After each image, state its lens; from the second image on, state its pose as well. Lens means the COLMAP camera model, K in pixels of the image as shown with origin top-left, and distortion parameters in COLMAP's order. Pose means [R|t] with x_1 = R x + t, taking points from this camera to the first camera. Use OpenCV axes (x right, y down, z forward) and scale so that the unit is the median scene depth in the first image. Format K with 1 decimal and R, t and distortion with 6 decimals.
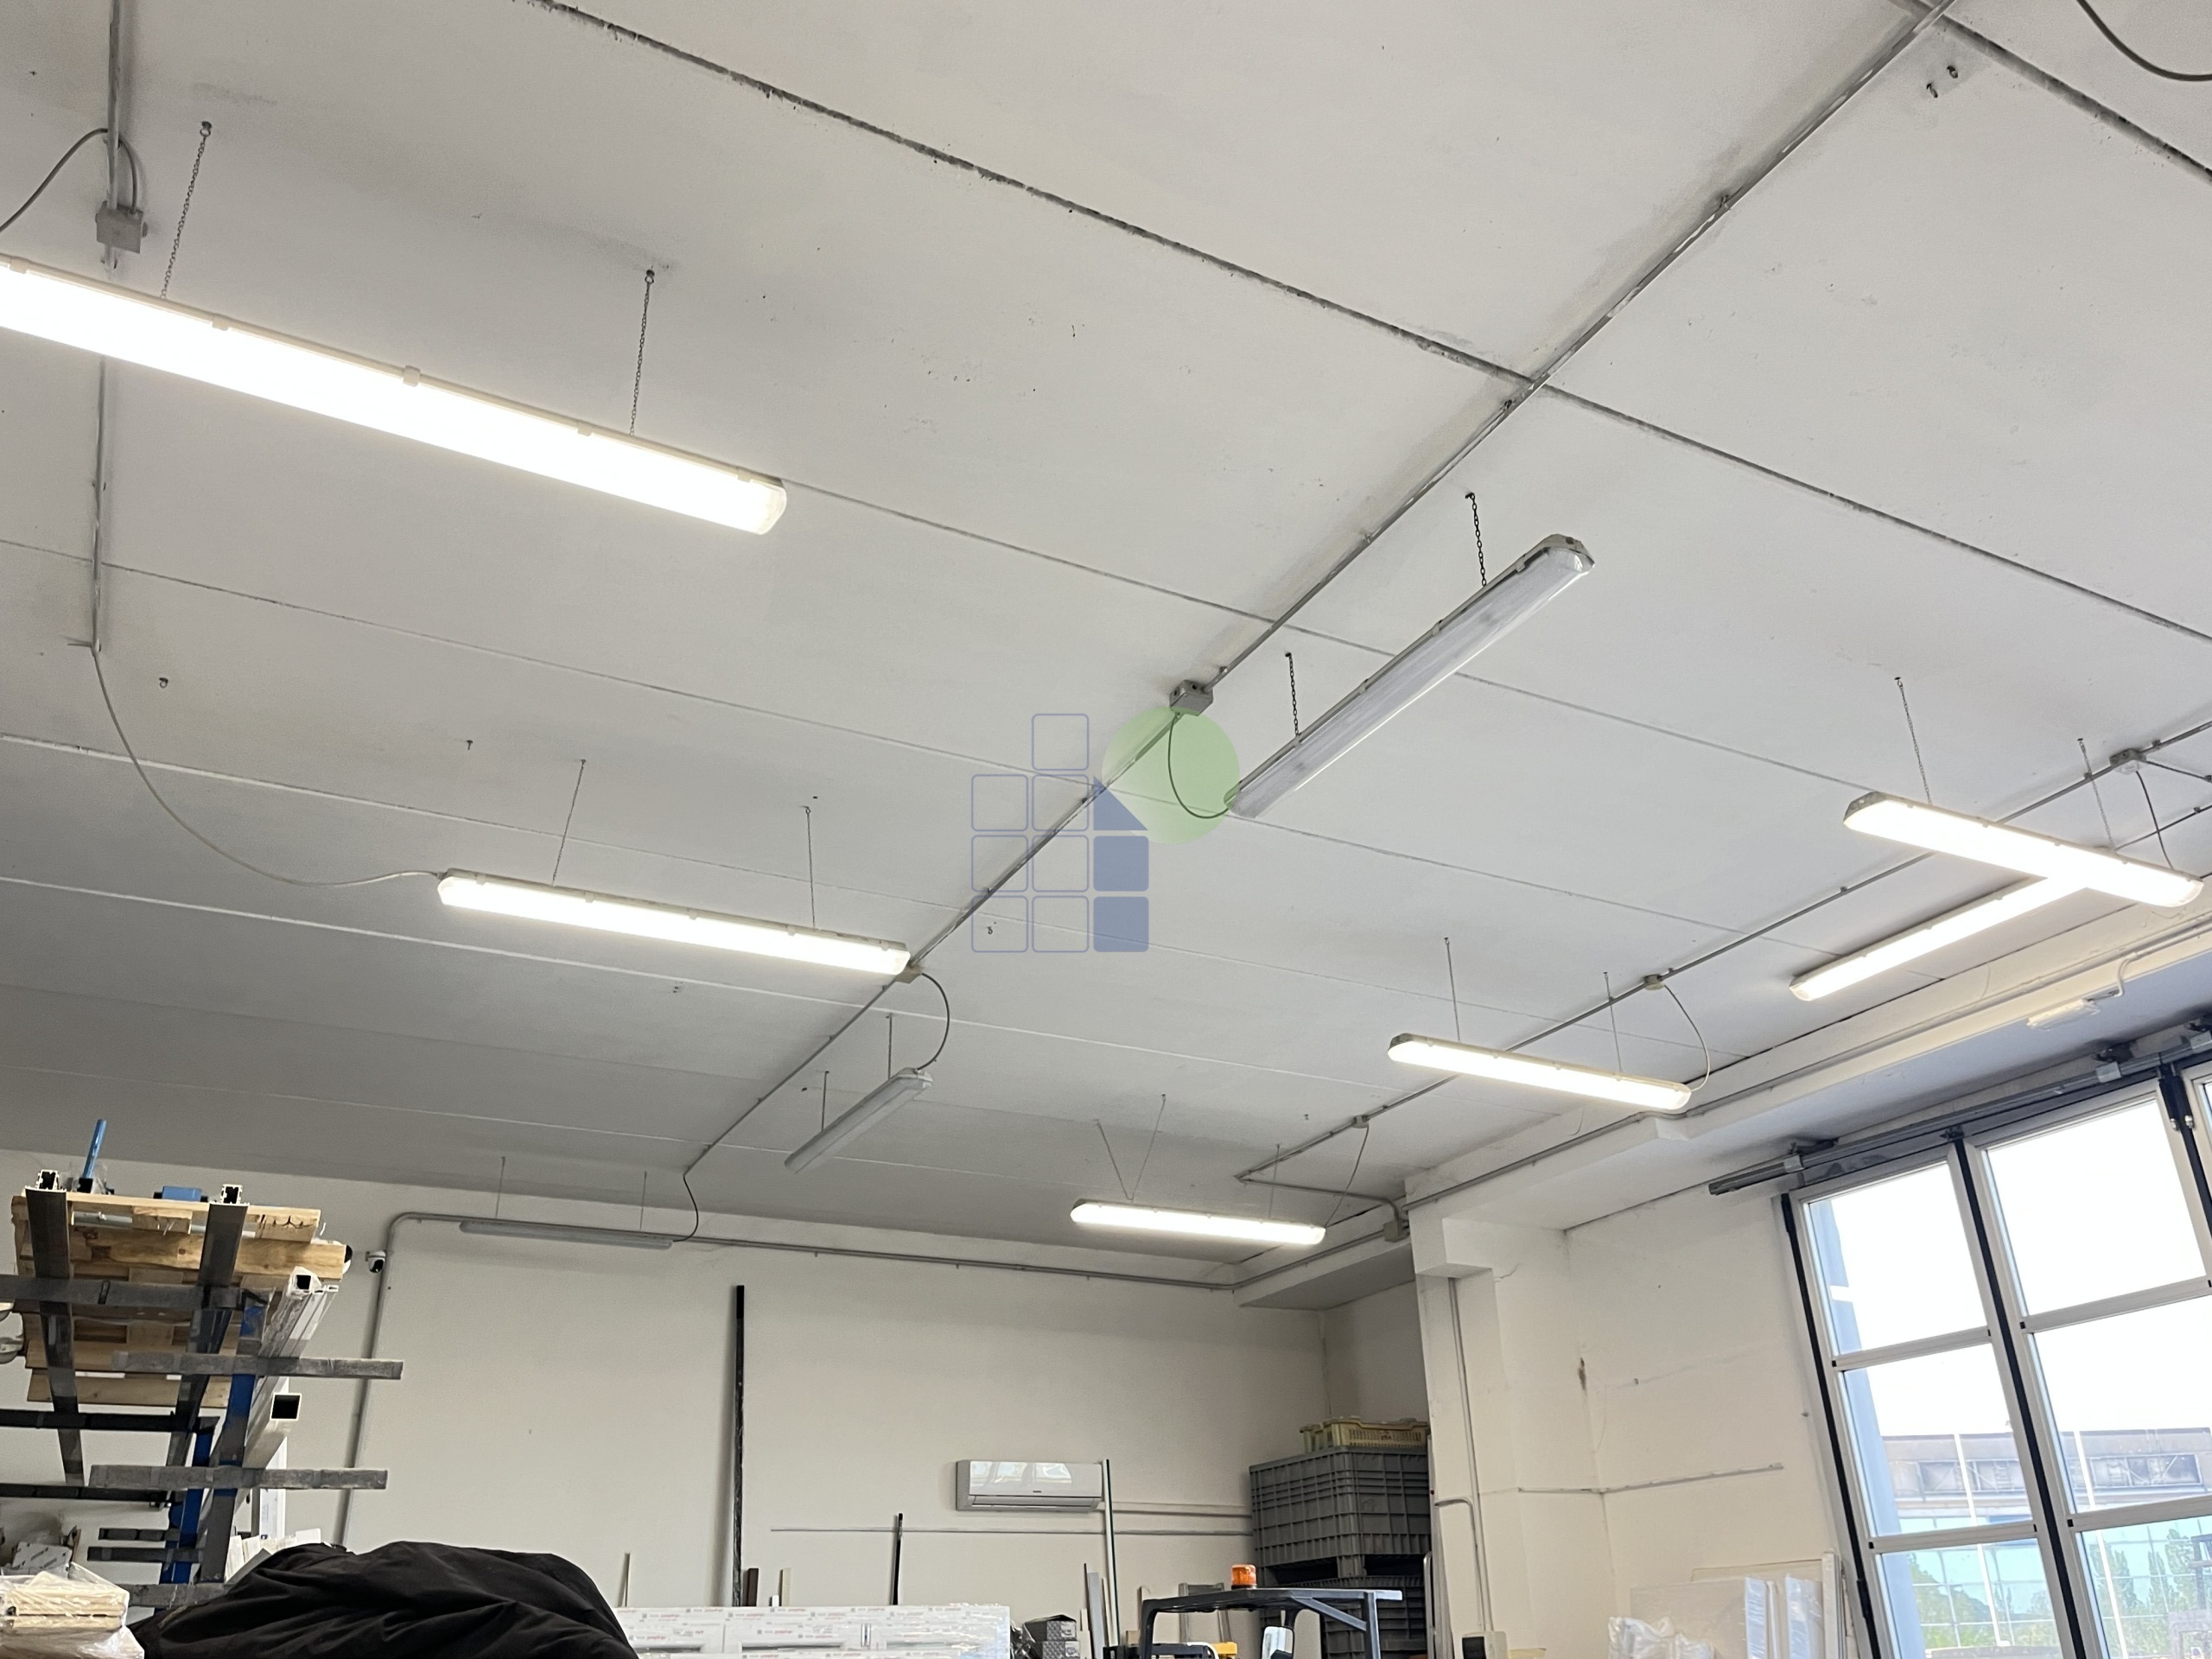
lens RADIAL K [[1756.3, 0, 1118.9], [0, 1756.3, 842.2], [0, 0, 1]] dist [0.030533, -0.028560]
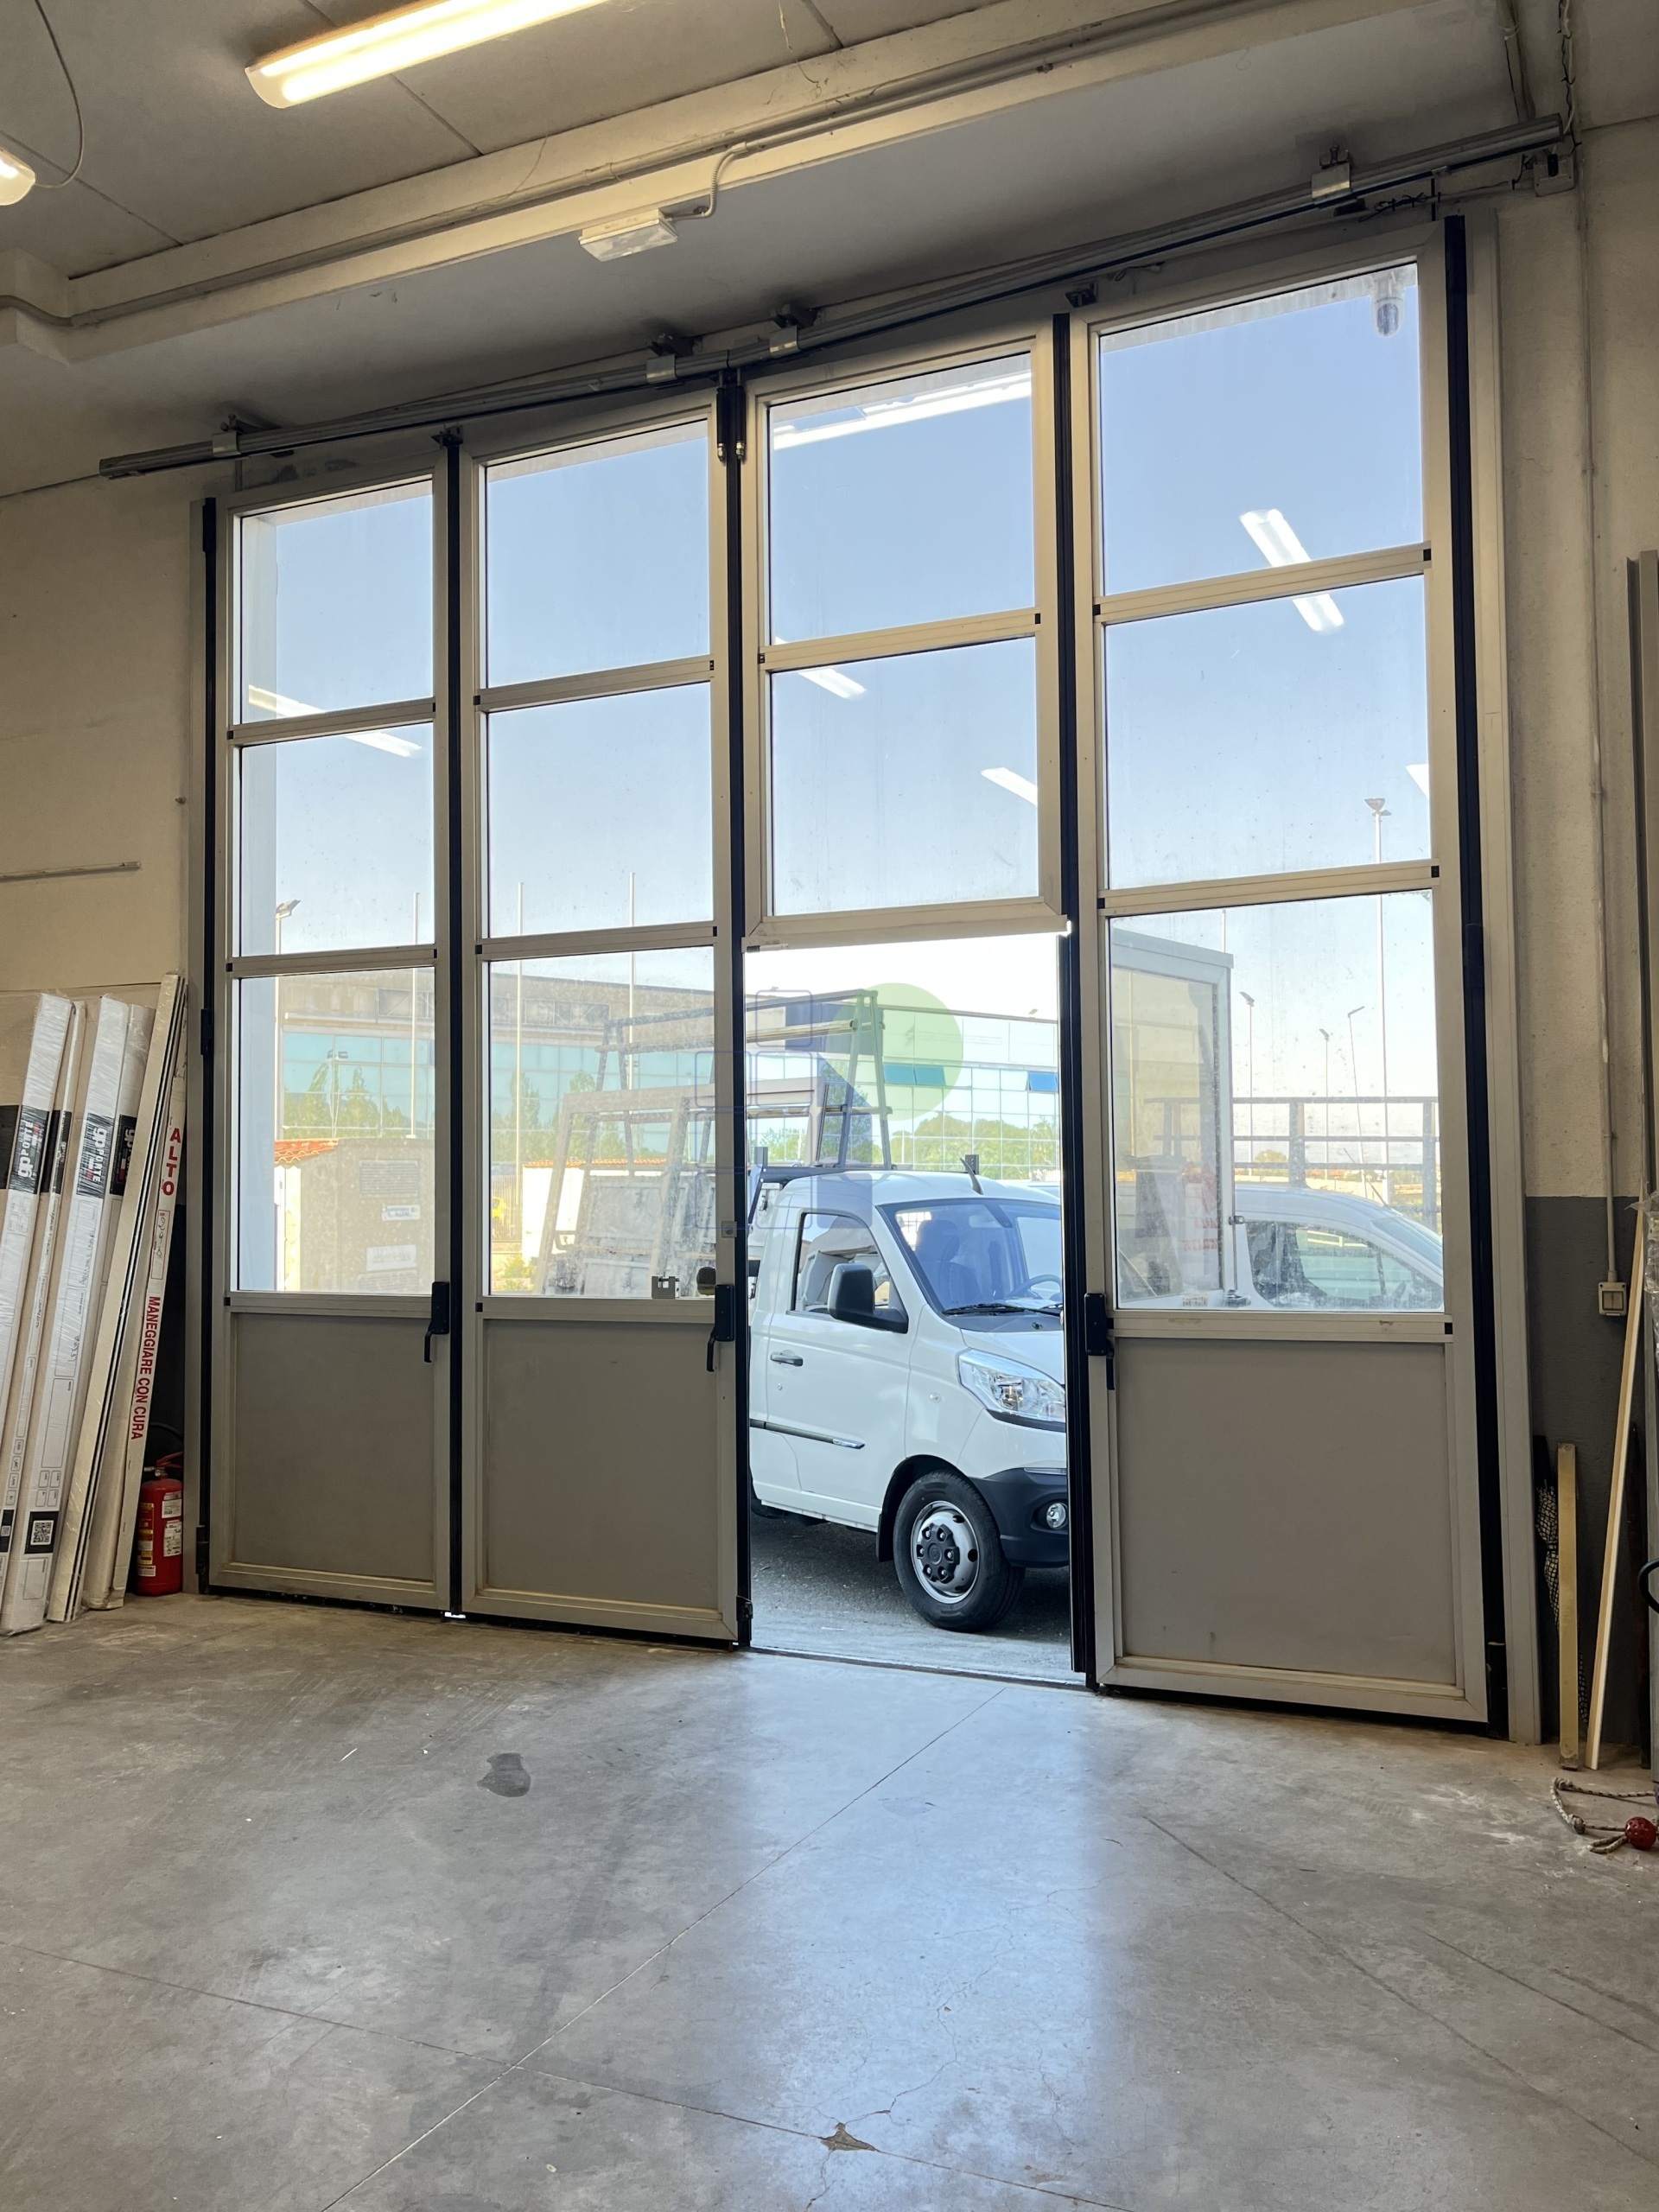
lens RADIAL K [[1756.3, 0, 830.2], [0, 1756.3, 1096.1], [0, 0, 1]] dist [0.030533, -0.028560]
pose [[0.794158, 0.047581, 0.605845, 0.165105], [-0.275856, 0.916529, 0.289618, 0.149489], [-0.541494, -0.397128, 0.740995, 0.267150]]
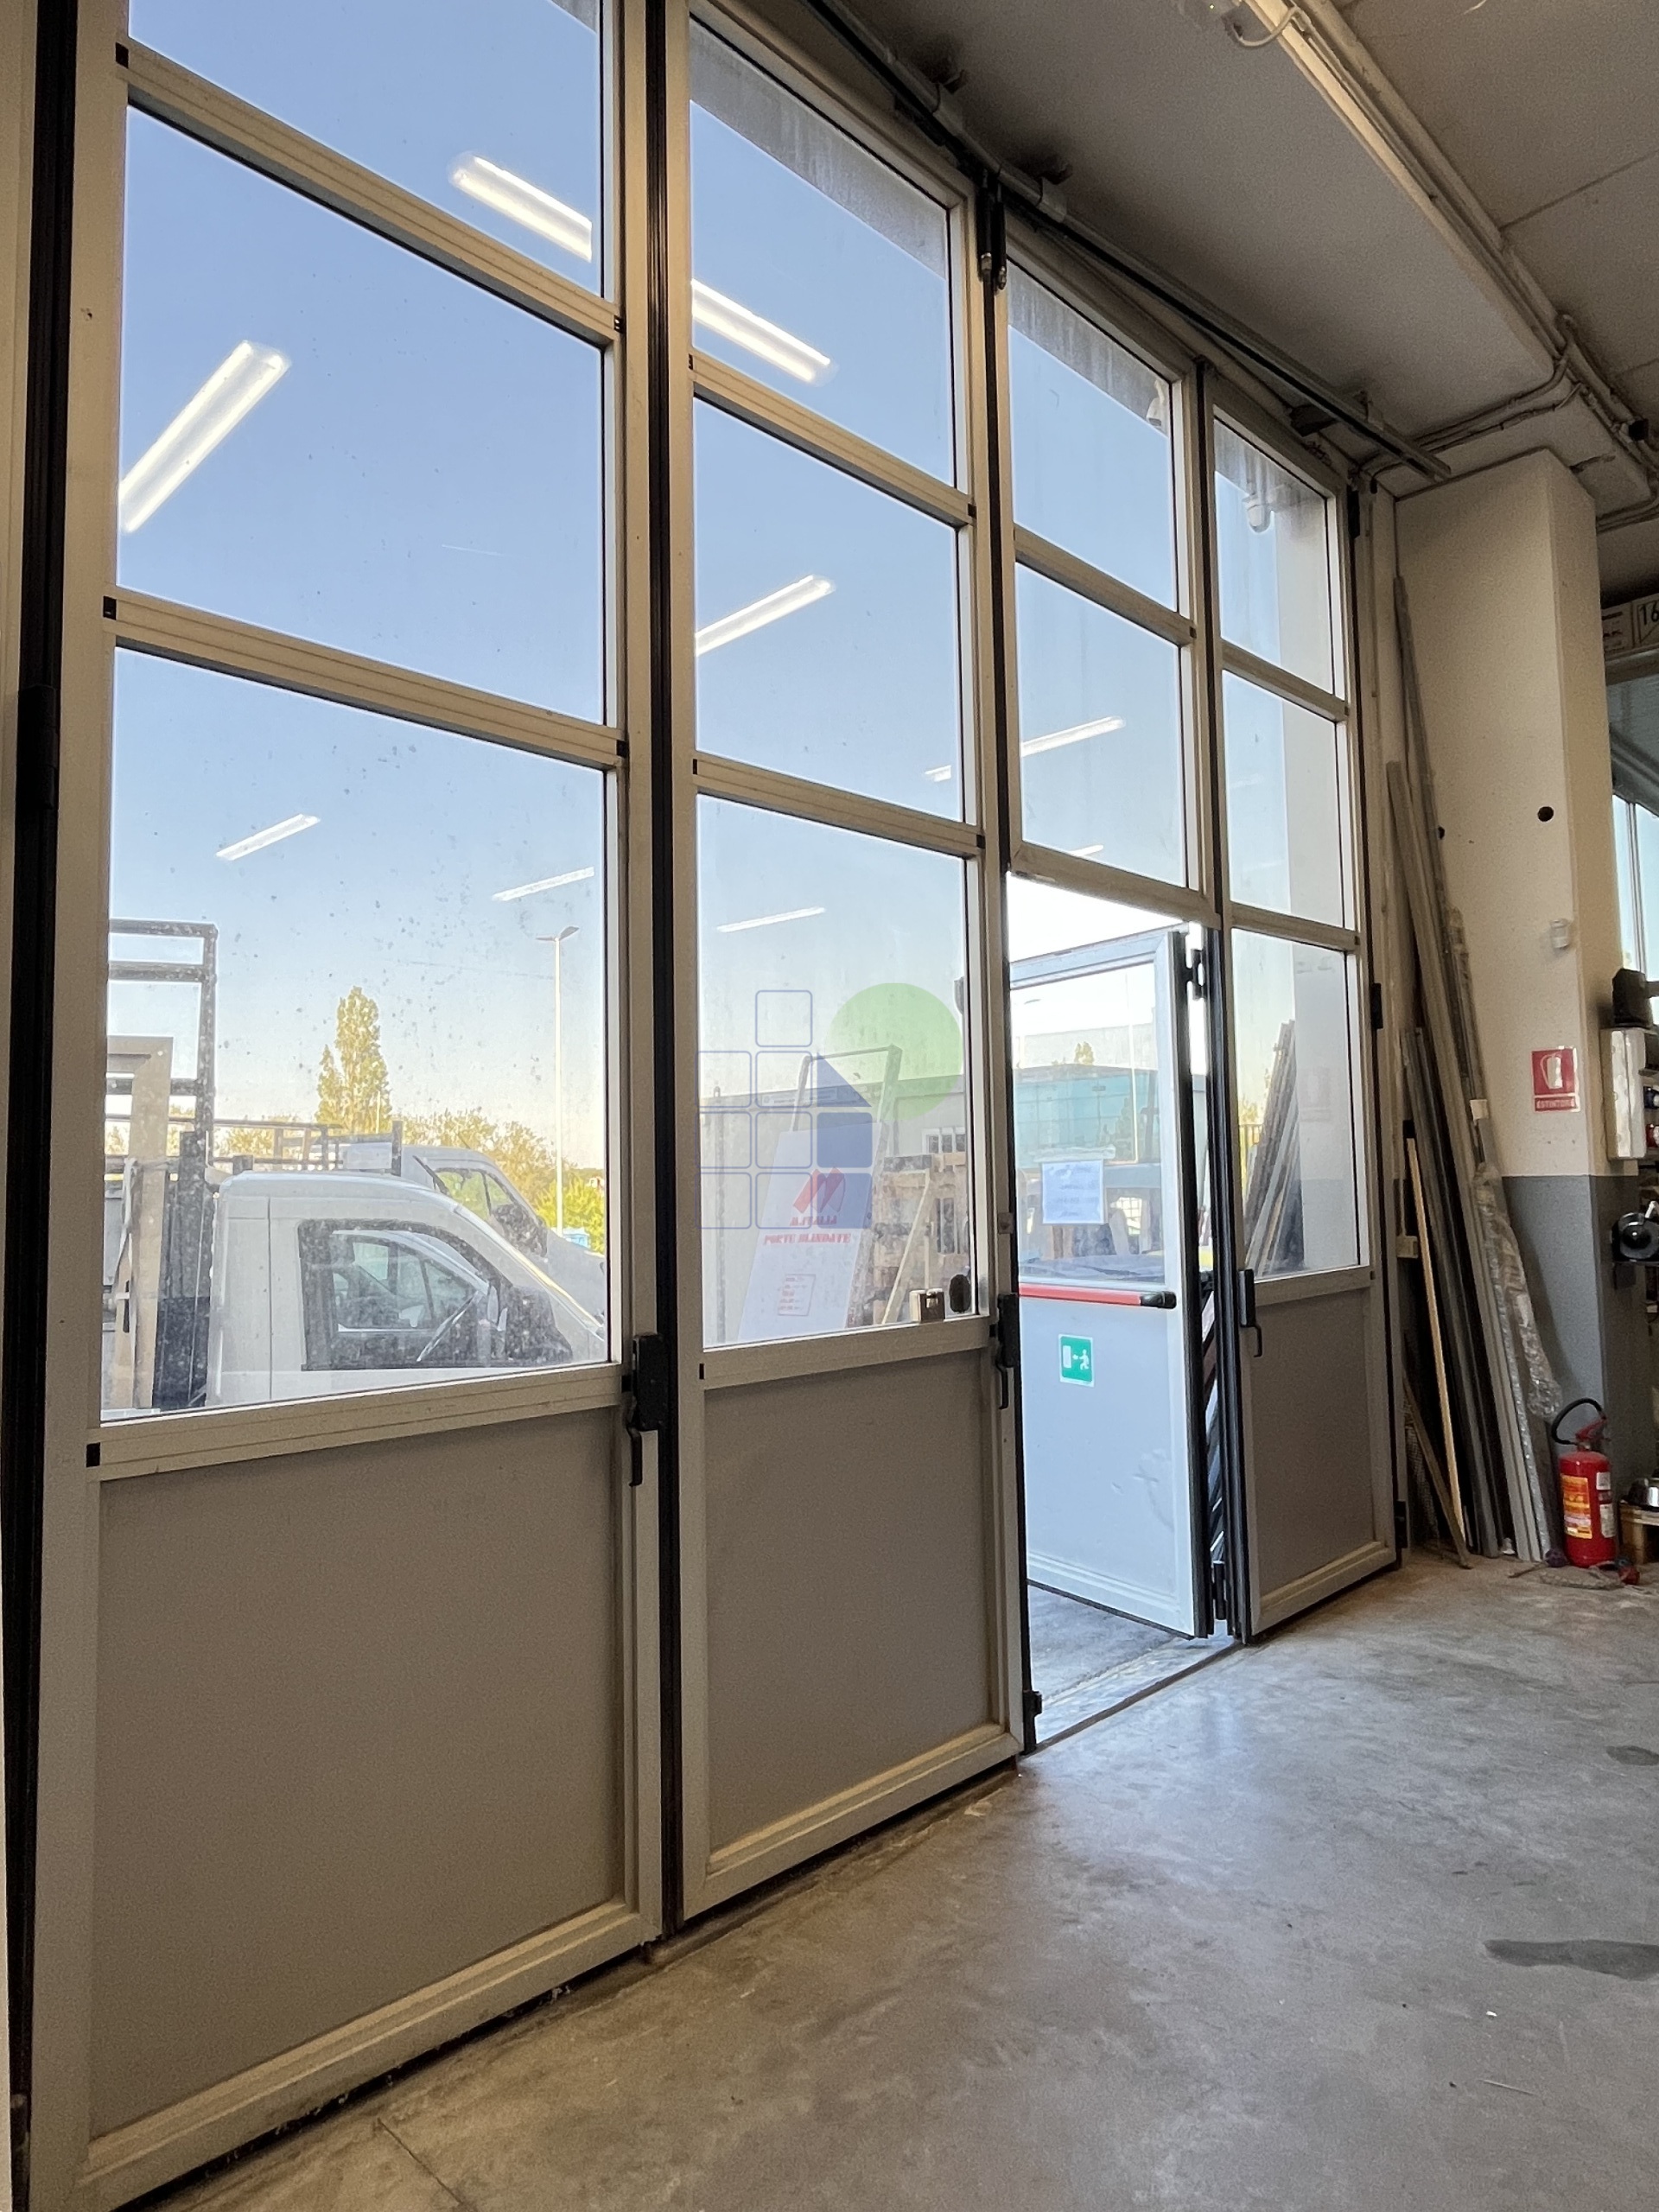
lens RADIAL K [[1353.6, 0, 831.0], [0, 1353.6, 1103.8], [0, 0, 1]] dist [-0.004317, 0.001331]
pose [[-0.290022, 0.094590, 0.952334, 0.168392], [-0.393796, 0.895160, -0.208837, 0.435086], [-0.872245, -0.435592, -0.222367, 0.837768]]
